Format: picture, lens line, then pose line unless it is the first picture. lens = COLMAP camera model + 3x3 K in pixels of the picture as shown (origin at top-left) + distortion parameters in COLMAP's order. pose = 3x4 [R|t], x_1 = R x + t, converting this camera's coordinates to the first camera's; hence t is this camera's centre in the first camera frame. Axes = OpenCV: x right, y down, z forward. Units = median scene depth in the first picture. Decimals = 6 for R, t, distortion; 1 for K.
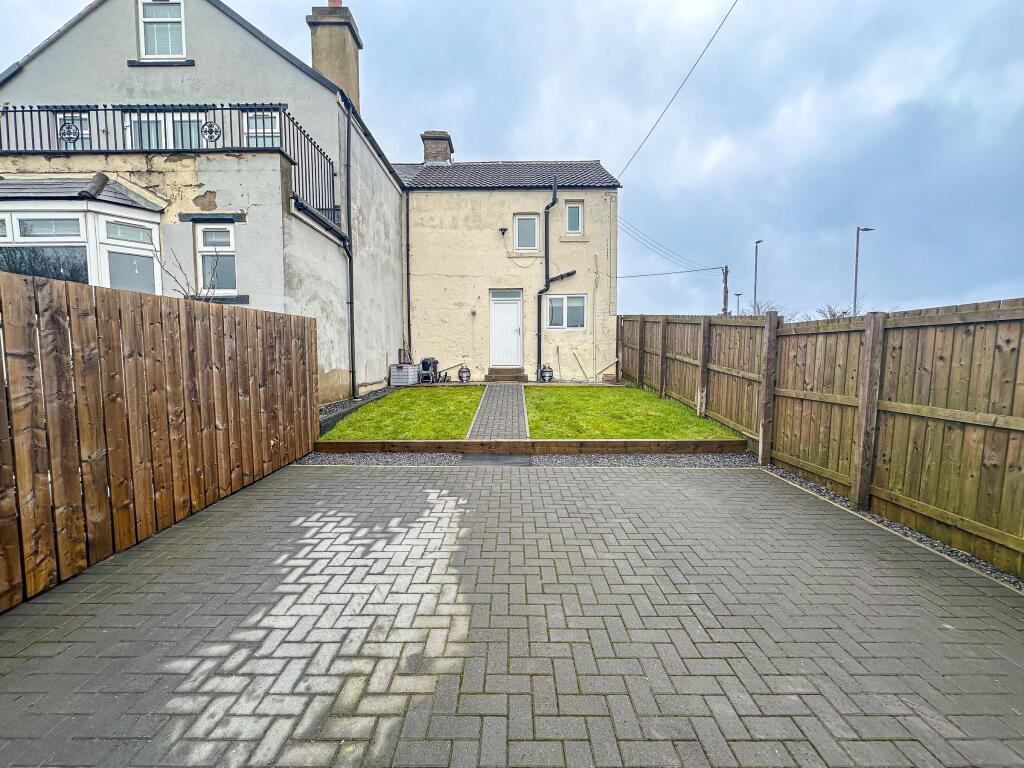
lens RADIAL K [[401.1, 0, 500.4], [0, 401.1, 384.8], [0, 0, 1]] dist [-0.002652, 0.000403]
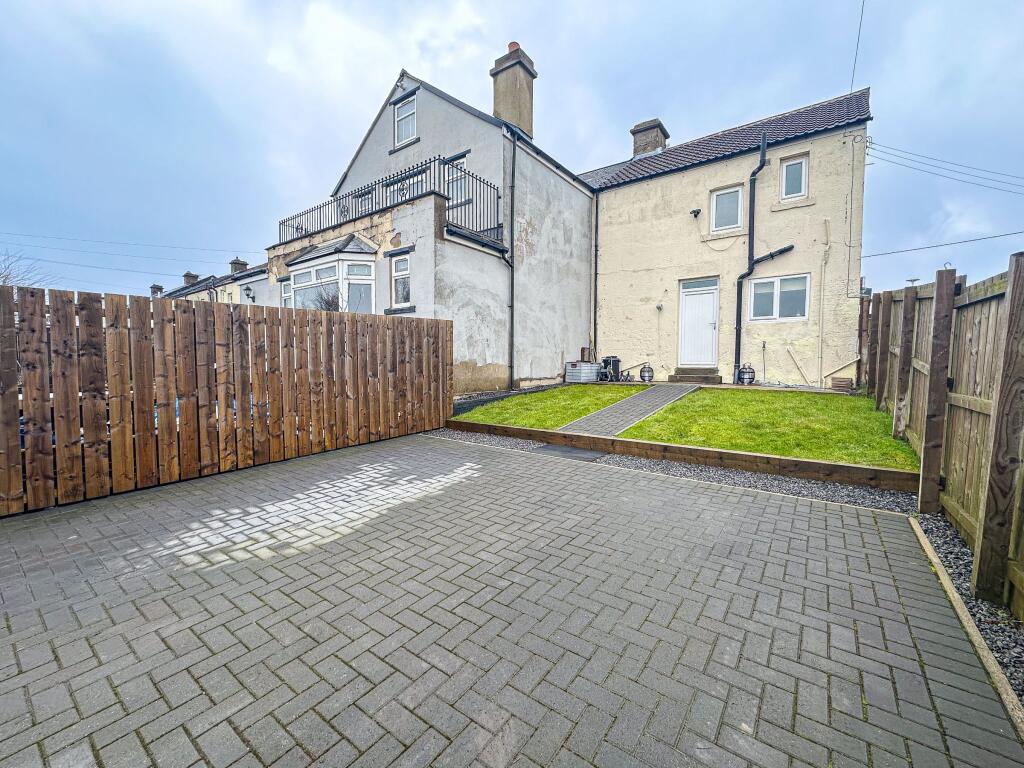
lens RADIAL K [[401.1, 0, 500.4], [0, 401.1, 384.8], [0, 0, 1]] dist [-0.002652, 0.000403]
pose [[0.818680, 0.039654, -0.572879, 0.380120], [-0.043278, 0.999036, 0.007306, 0.017260], [0.572617, 0.018812, 0.819607, 0.072137]]
